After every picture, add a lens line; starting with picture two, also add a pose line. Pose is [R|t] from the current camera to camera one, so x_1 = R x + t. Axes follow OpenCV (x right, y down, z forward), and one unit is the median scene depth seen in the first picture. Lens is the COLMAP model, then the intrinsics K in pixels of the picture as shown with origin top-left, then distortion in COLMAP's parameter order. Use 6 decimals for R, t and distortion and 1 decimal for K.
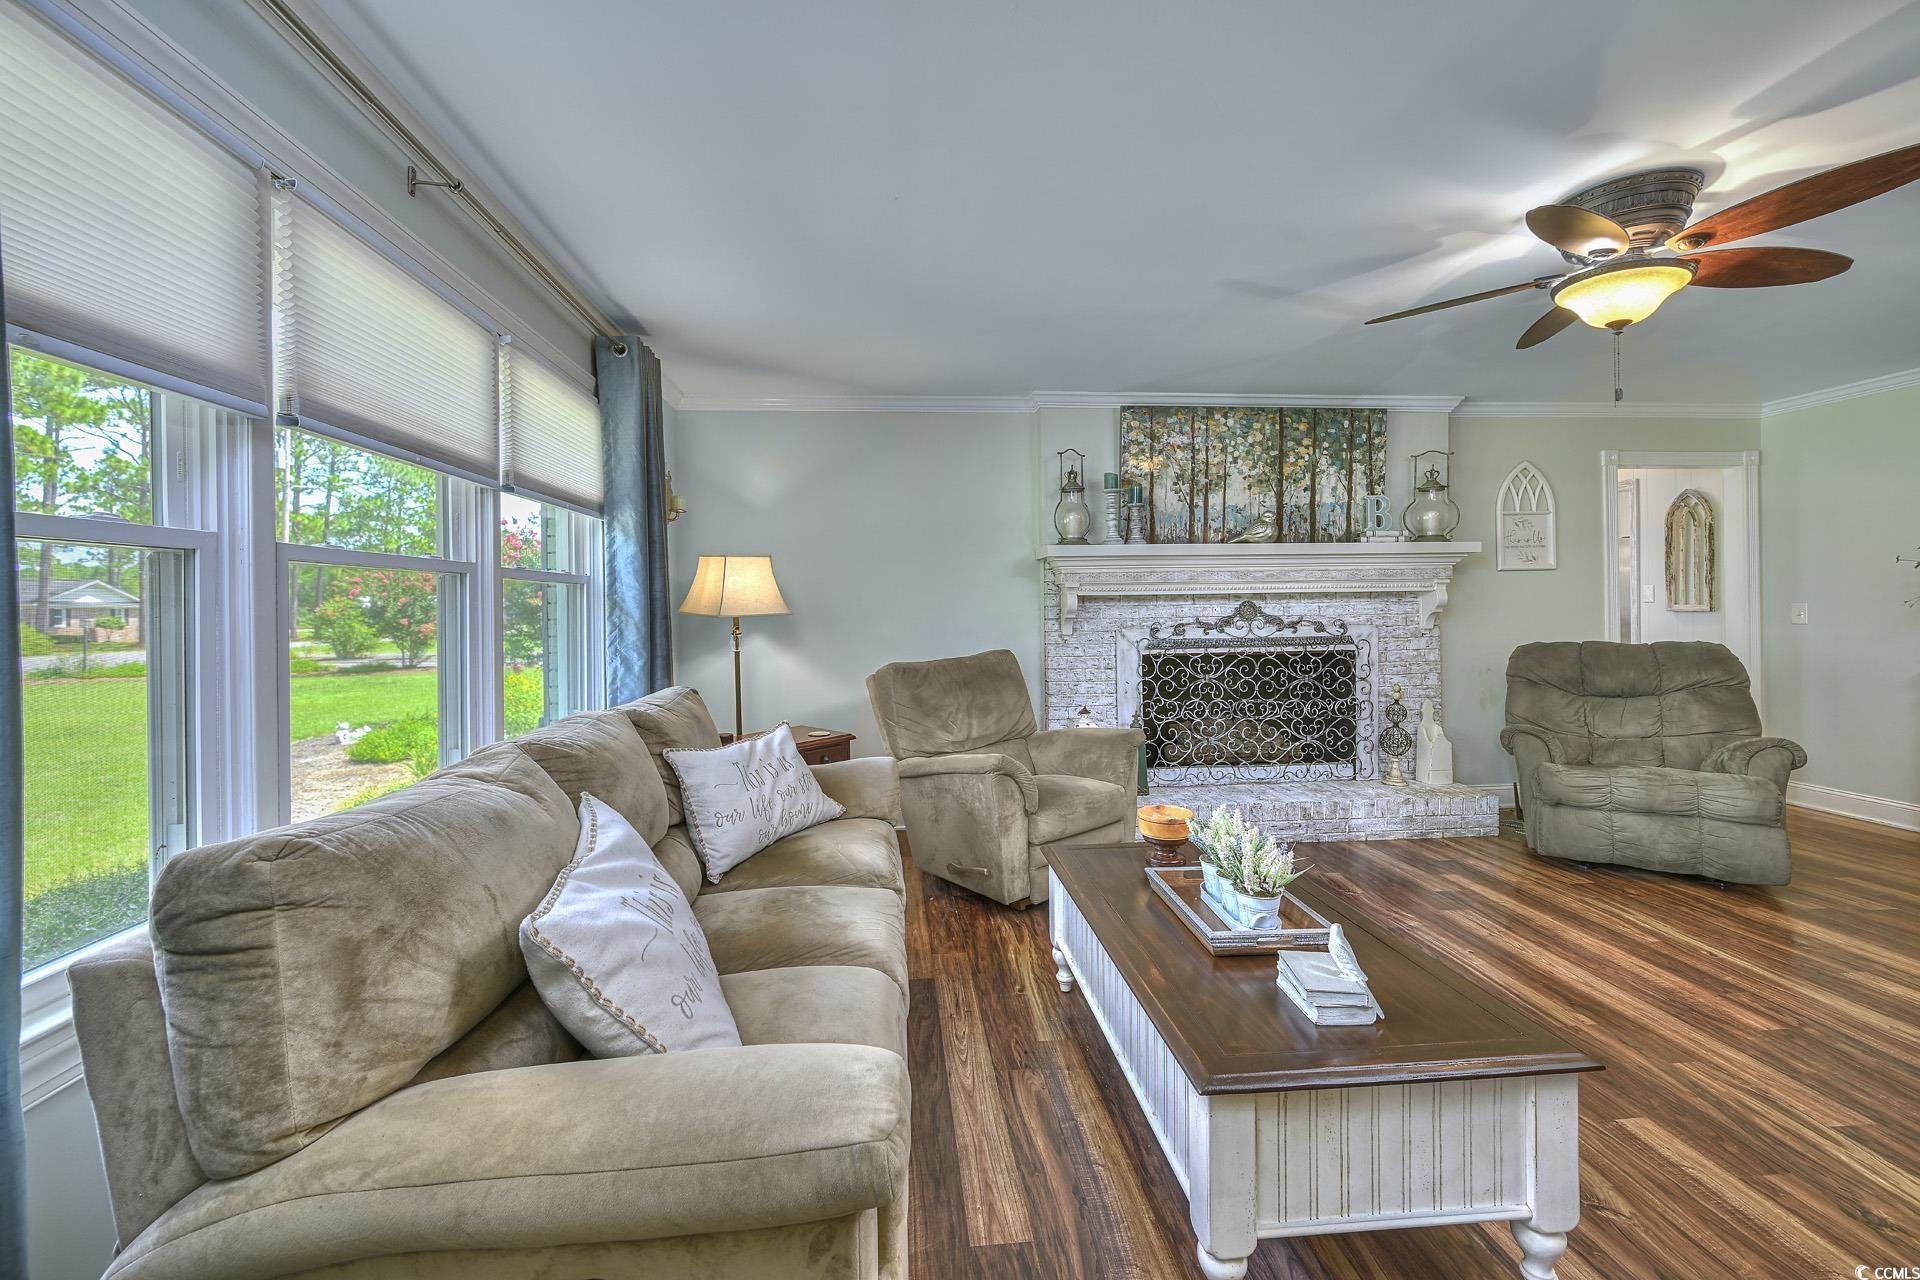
lens RADIAL K [[769.8, 0, 943.3], [0, 769.8, 612.4], [0, 0, 1]] dist [0.001596, 0.000132]
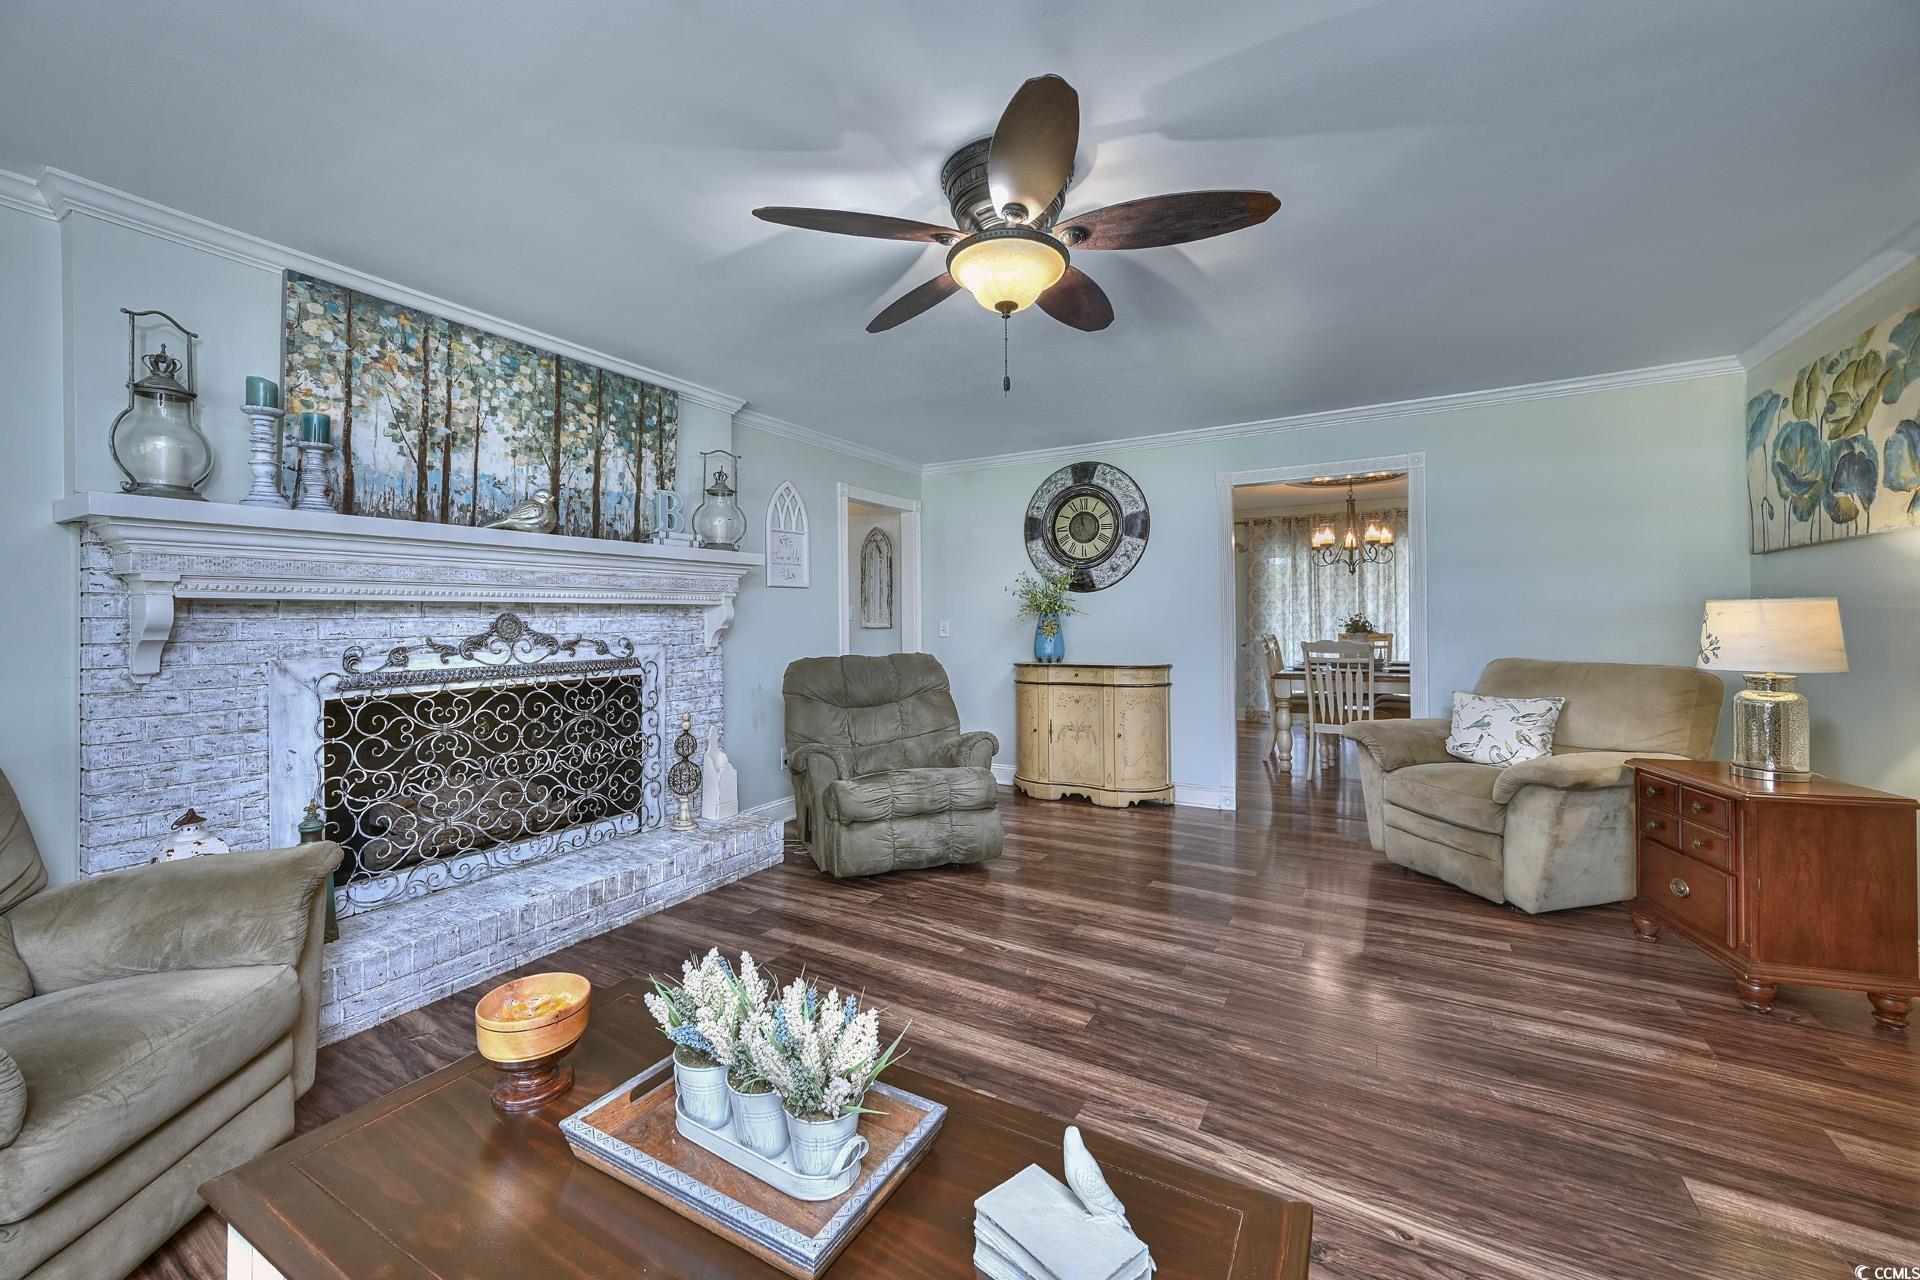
lens RADIAL K [[769.8, 0, 943.3], [0, 769.8, 612.4], [0, 0, 1]] dist [0.001596, 0.000132]
pose [[0.577018, 0.014810, 0.816597, 0.047118], [0.006968, 0.999710, -0.023054, 0.003583], [-0.816702, 0.018992, 0.576747, 0.266129]]
